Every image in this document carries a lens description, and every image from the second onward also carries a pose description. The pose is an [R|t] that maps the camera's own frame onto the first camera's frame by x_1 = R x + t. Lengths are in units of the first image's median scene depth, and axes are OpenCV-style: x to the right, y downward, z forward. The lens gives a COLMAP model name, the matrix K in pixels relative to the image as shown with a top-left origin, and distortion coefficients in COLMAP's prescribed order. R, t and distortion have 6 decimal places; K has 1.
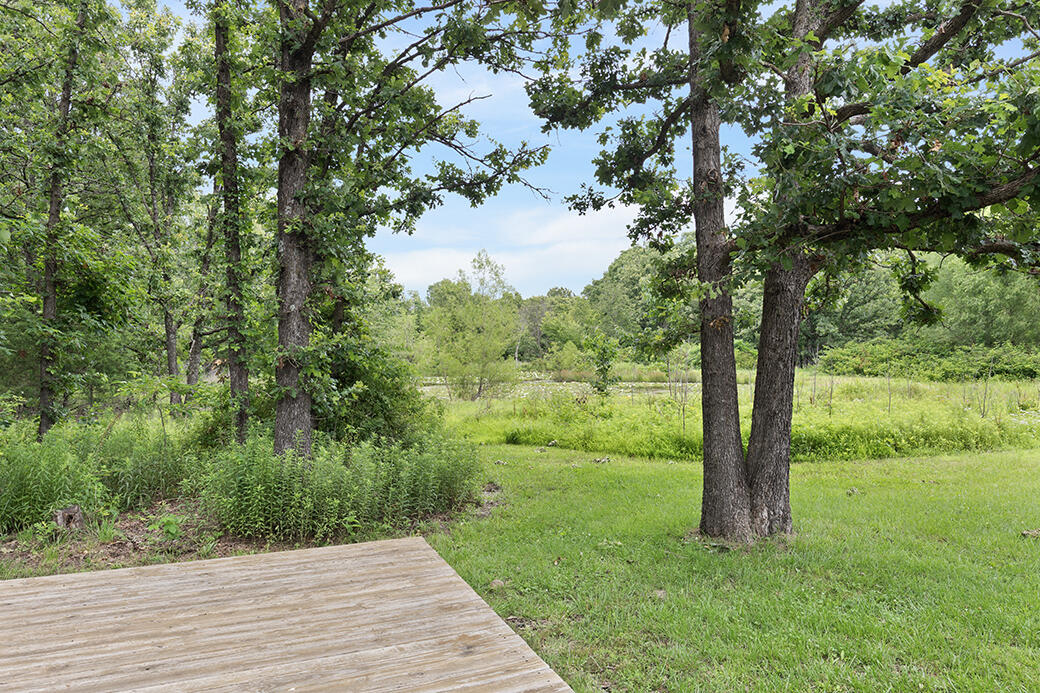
lens RADIAL K [[718.5, 0, 520.1], [0, 718.5, 345.2], [0, 0, 1]] dist [-0.004042, -0.001485]
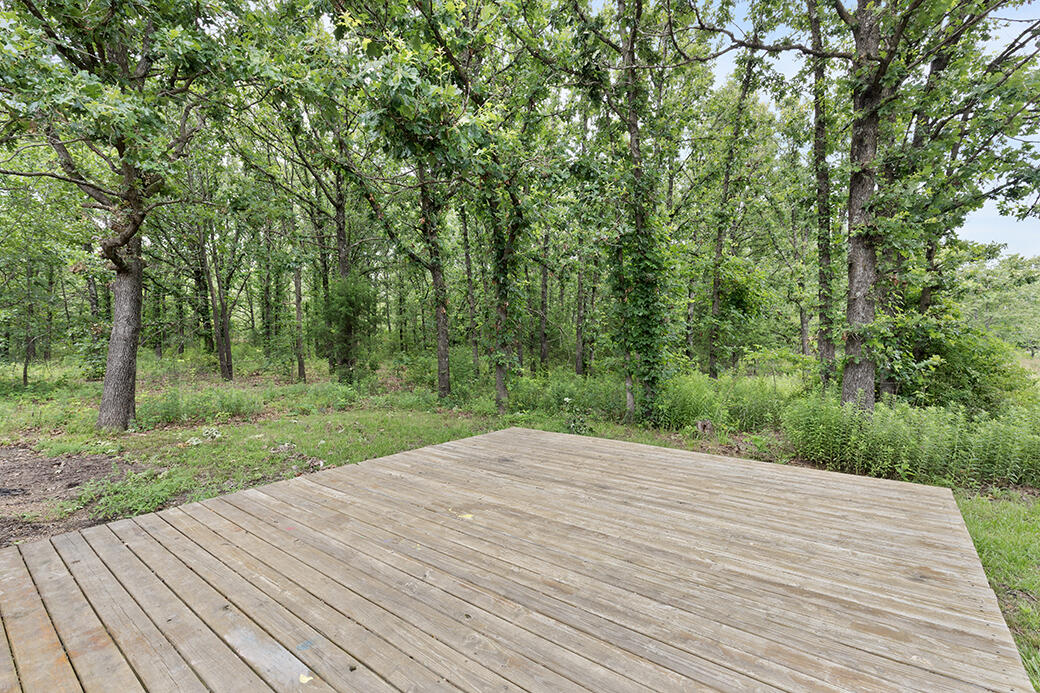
lens RADIAL K [[476.3, 0, 520.5], [0, 476.3, 345.6], [0, 0, 1]] dist [0.000622, -0.000343]
pose [[0.488157, 0.012392, -0.872668, 0.211396], [-0.000318, 0.999902, 0.014021, 0.044306], [0.872756, -0.006567, 0.488113, 0.083849]]
